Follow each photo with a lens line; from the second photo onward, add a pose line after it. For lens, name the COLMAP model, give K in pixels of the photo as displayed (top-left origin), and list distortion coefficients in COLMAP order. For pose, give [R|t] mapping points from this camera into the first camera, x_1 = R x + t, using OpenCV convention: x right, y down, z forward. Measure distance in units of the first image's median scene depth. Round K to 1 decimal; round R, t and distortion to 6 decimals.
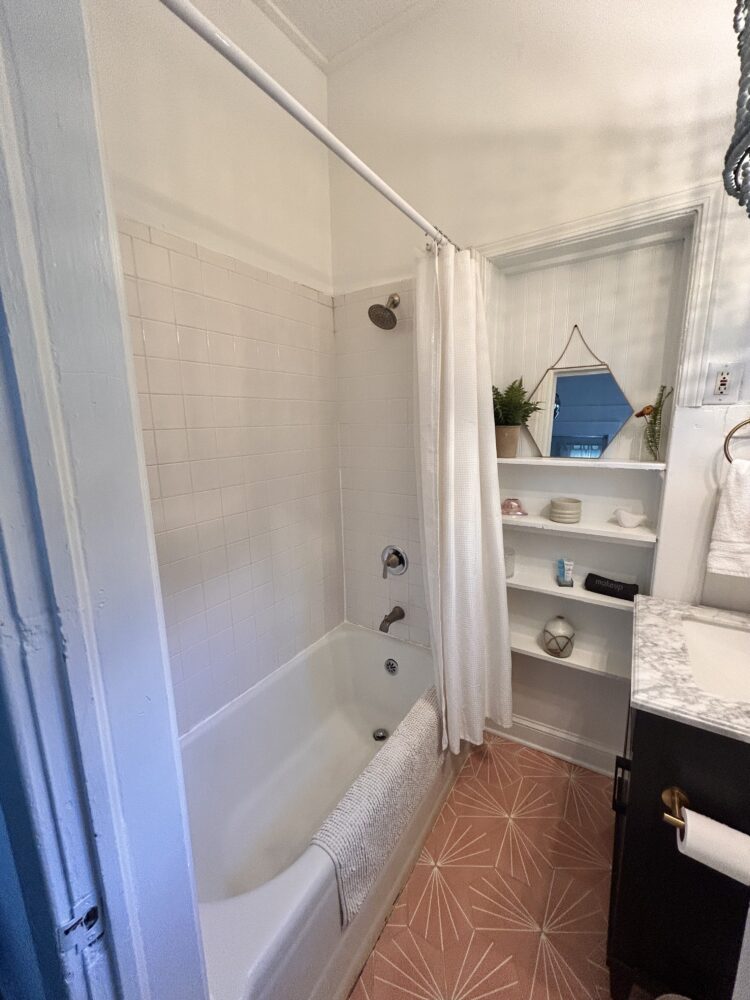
lens RADIAL K [[402.0, 0, 374.4], [0, 402.0, 498.6], [0, 0, 1]] dist [-0.002105, 0.001189]
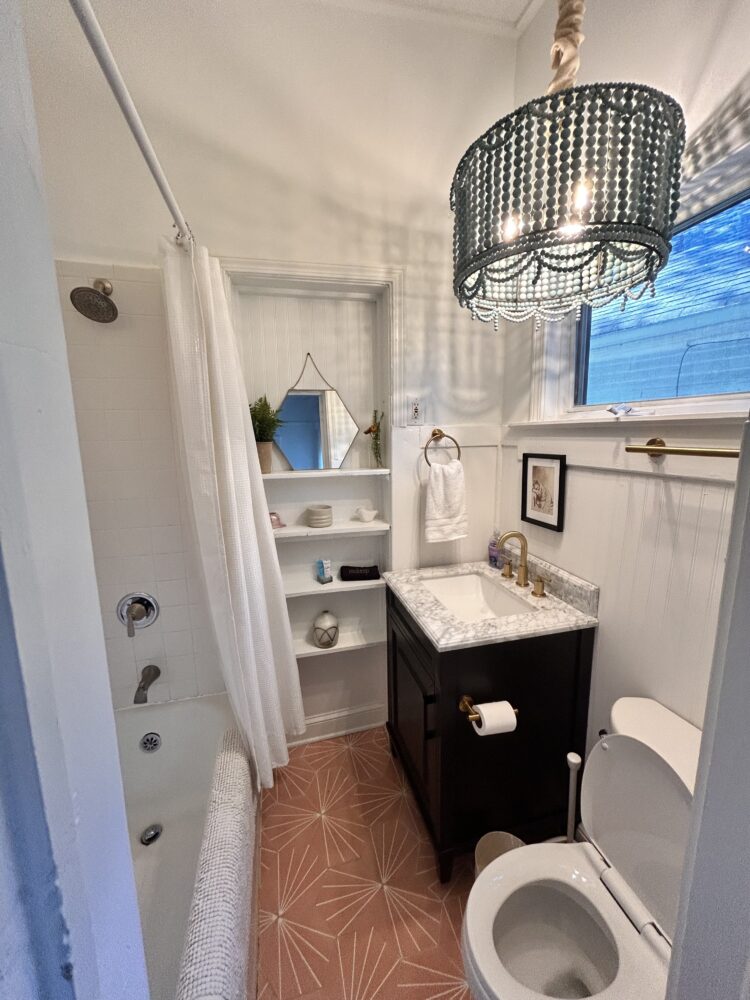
lens RADIAL K [[402.0, 0, 375.0], [0, 402.0, 498.3], [0, 0, 1]] dist [-0.002105, 0.001189]
pose [[0.676780, -0.114521, 0.727224, -0.250624], [0.140382, 0.989776, 0.025222, -0.028689], [-0.722677, 0.085020, 0.685937, 0.122208]]
